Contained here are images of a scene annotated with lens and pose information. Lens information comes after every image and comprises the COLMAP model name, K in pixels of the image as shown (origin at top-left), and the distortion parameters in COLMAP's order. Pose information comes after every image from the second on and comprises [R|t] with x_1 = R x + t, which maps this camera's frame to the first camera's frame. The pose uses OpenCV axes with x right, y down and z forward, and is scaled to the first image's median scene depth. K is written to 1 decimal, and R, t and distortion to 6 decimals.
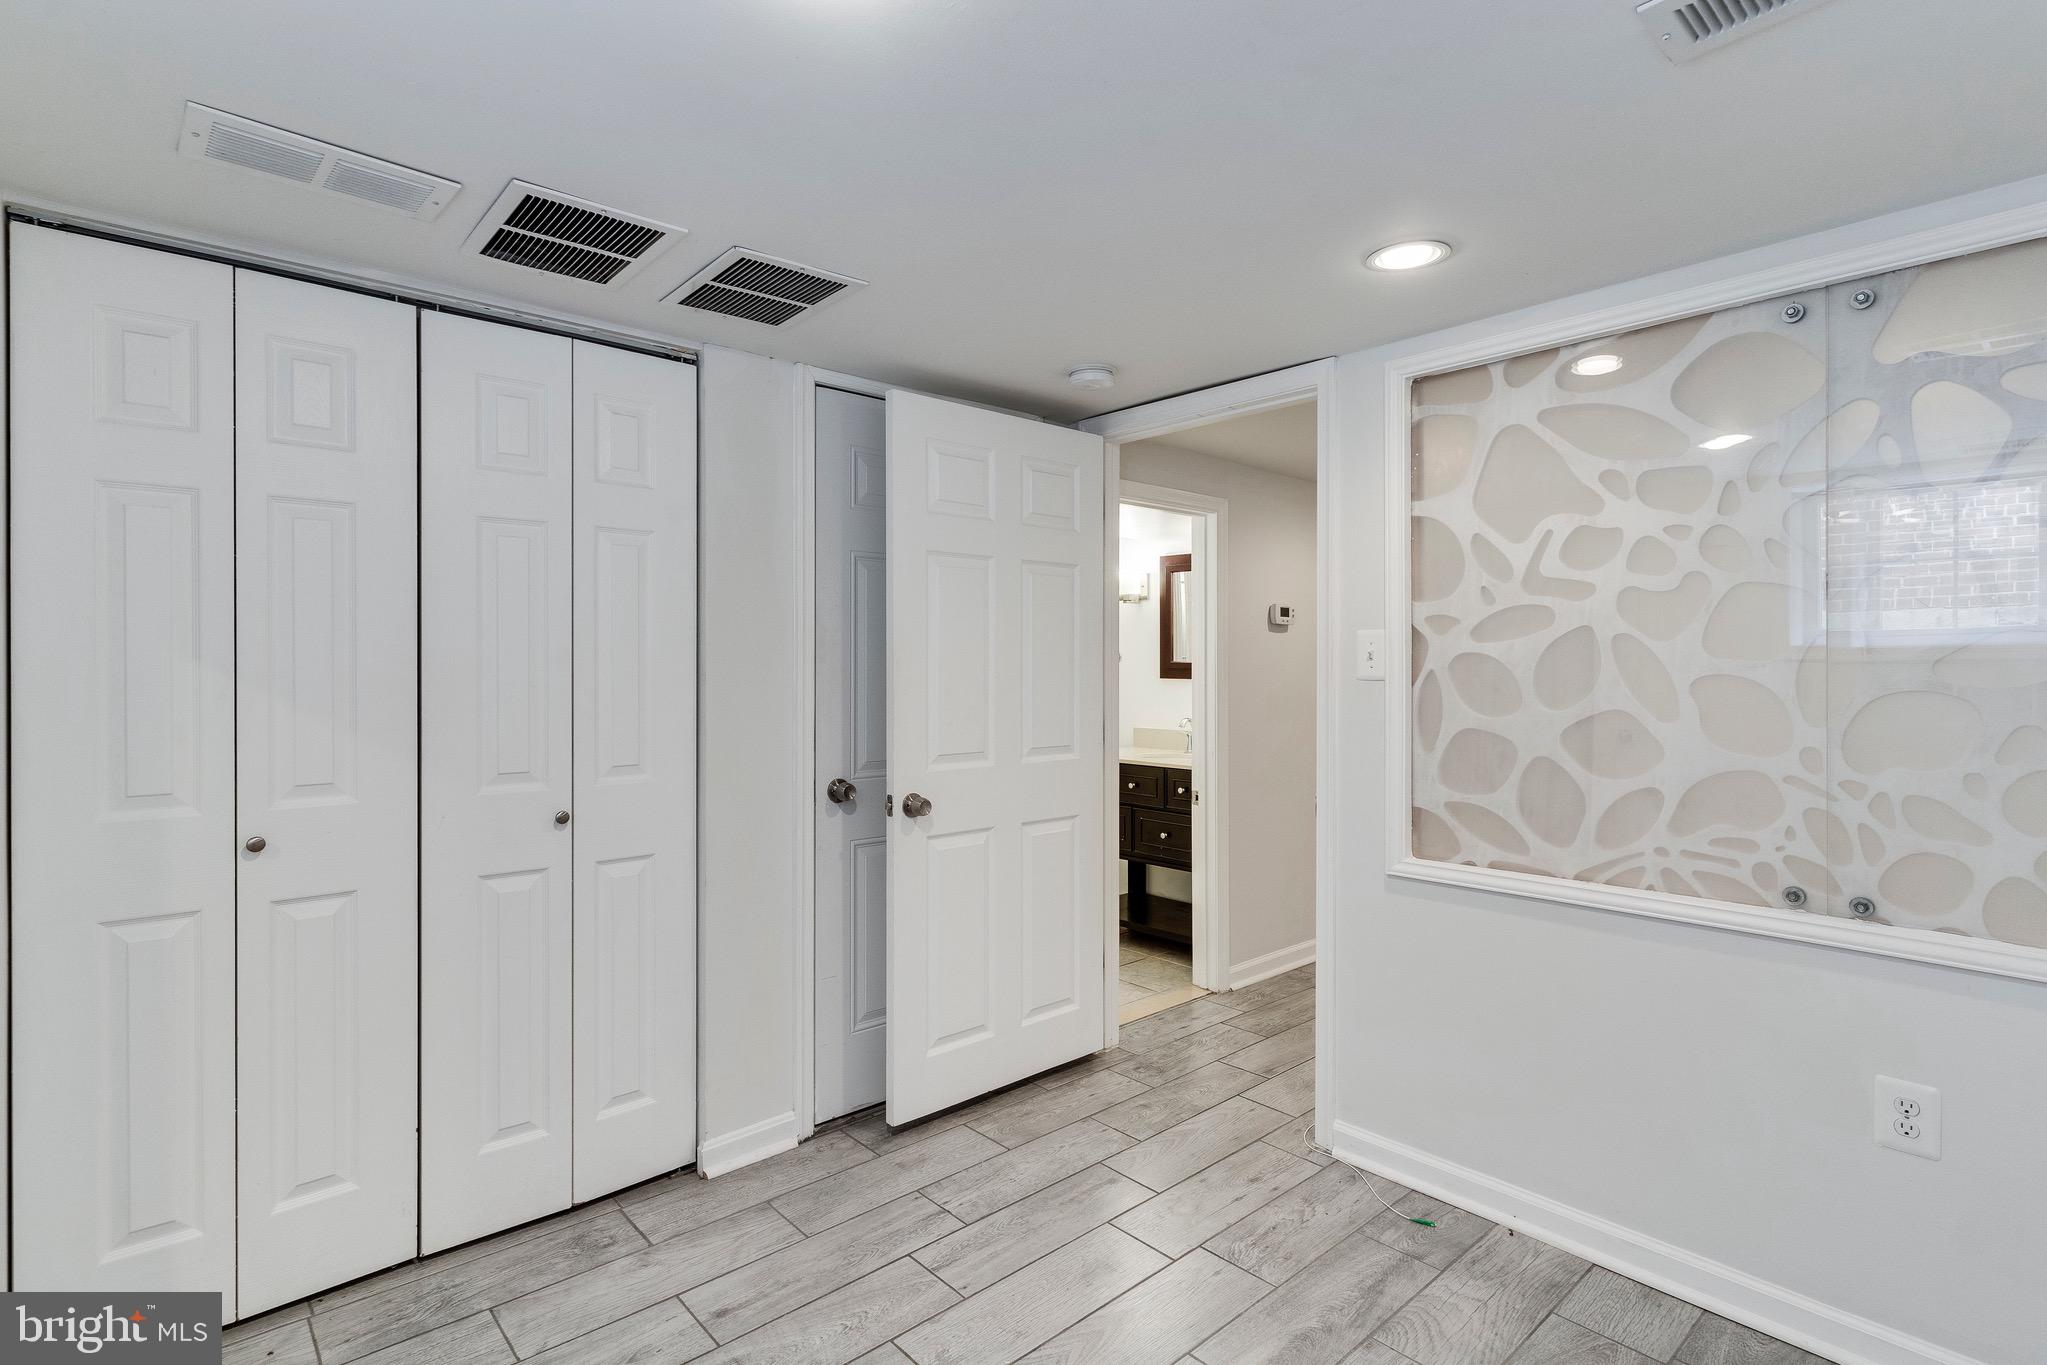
lens RADIAL K [[989.9, 0, 1034.1], [0, 989.9, 675.3], [0, 0, 1]] dist [0.003865, -0.001264]
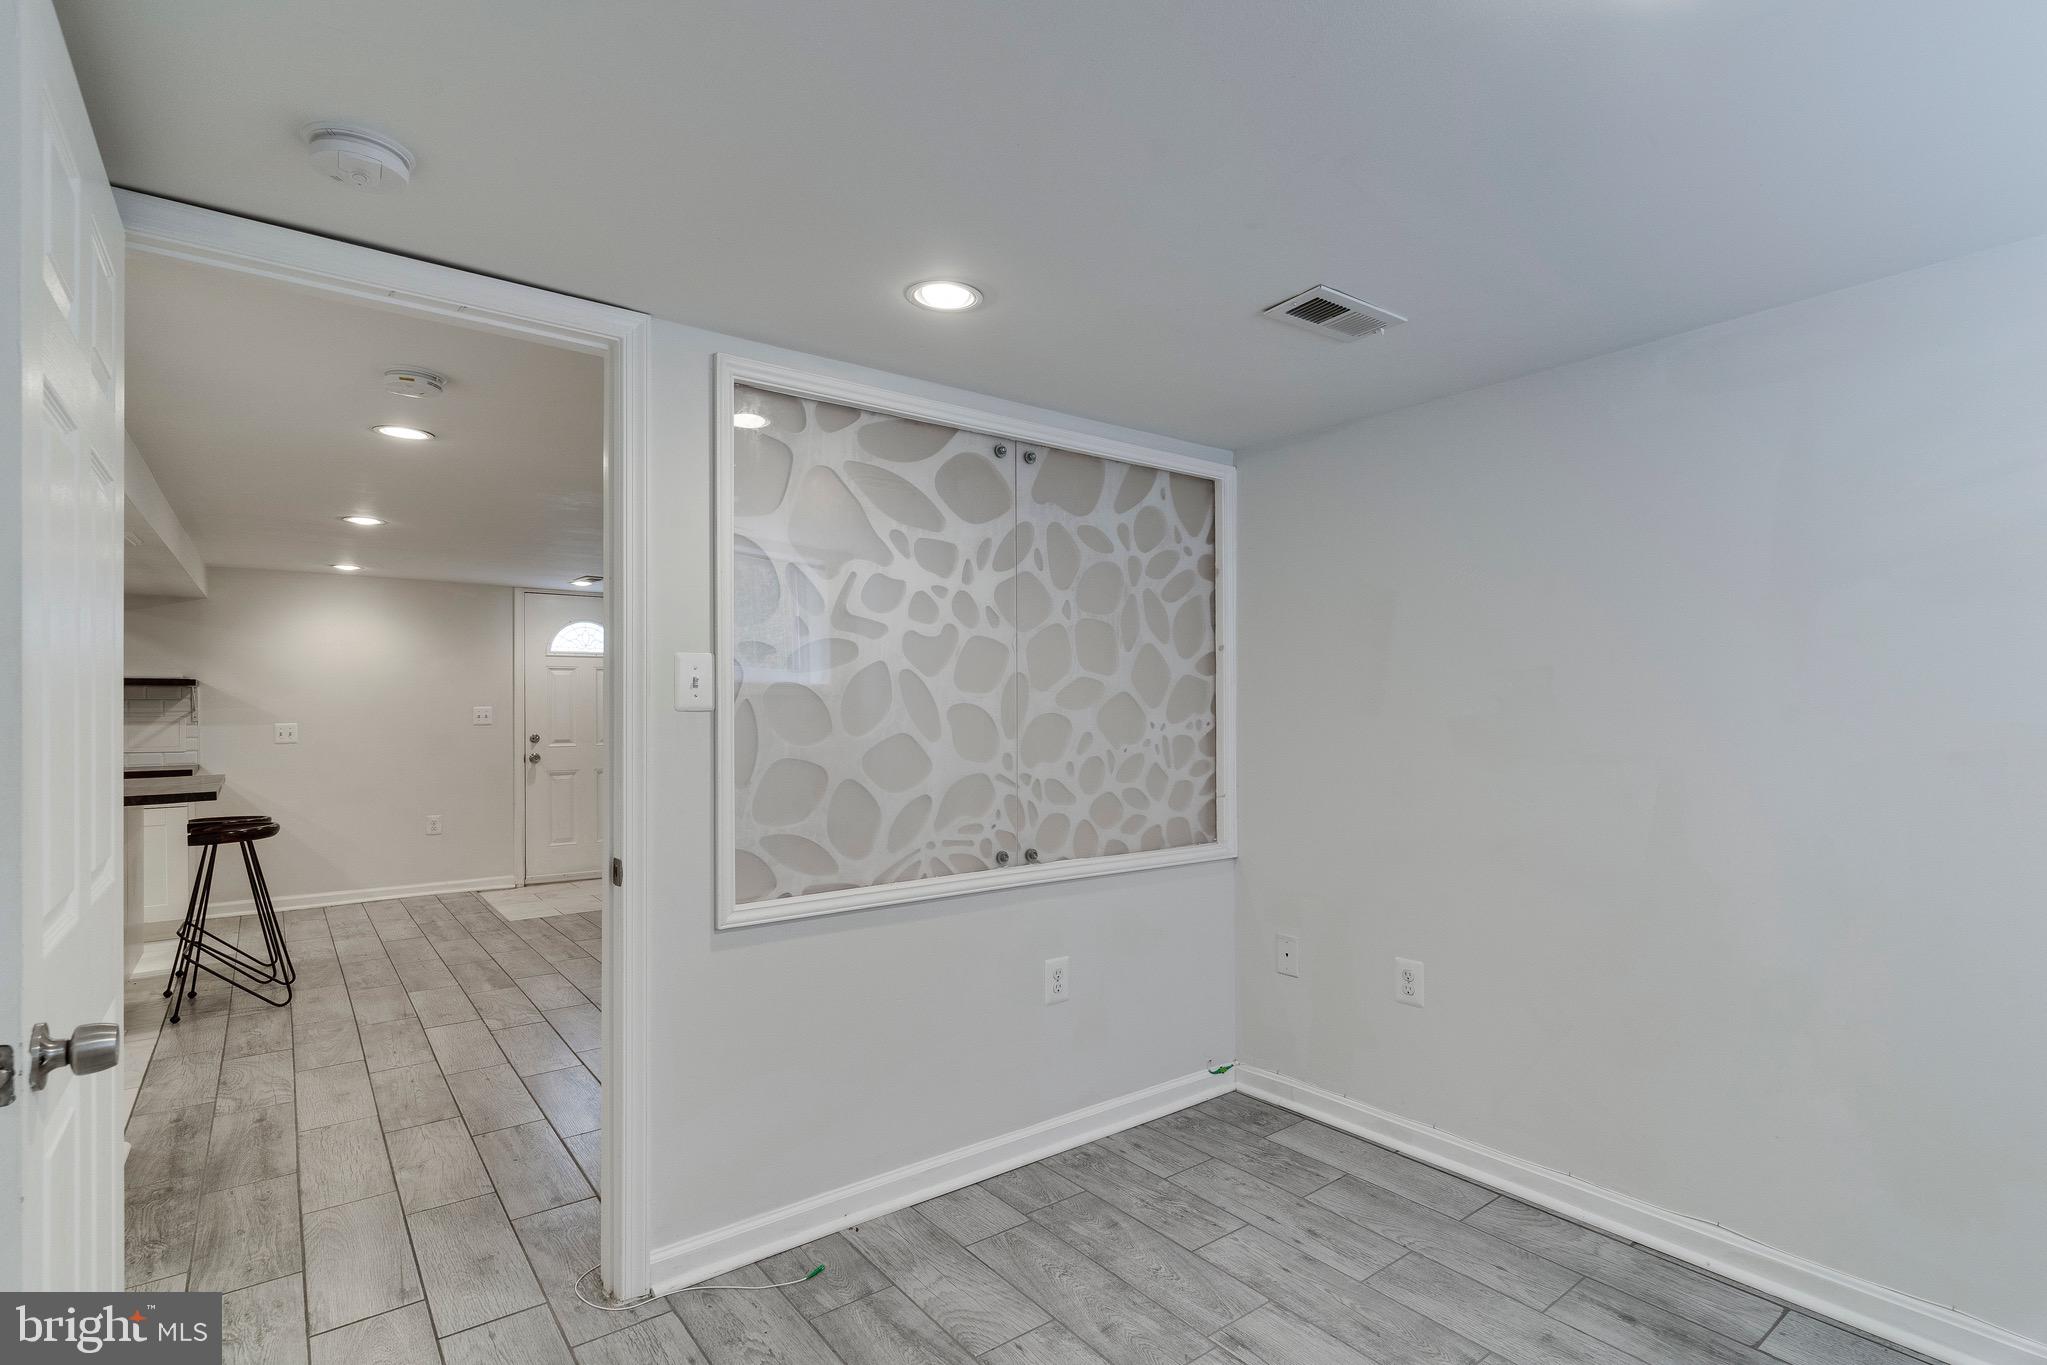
lens RADIAL K [[989.9, 0, 1037.6], [0, 989.9, 696.8], [0, 0, 1]] dist [0.003865, -0.001264]
pose [[0.075316, 0.002508, 0.997157, -0.600408], [0.001910, 0.999995, -0.002660, -0.005837], [-0.997158, 0.002104, 0.075311, 0.768657]]
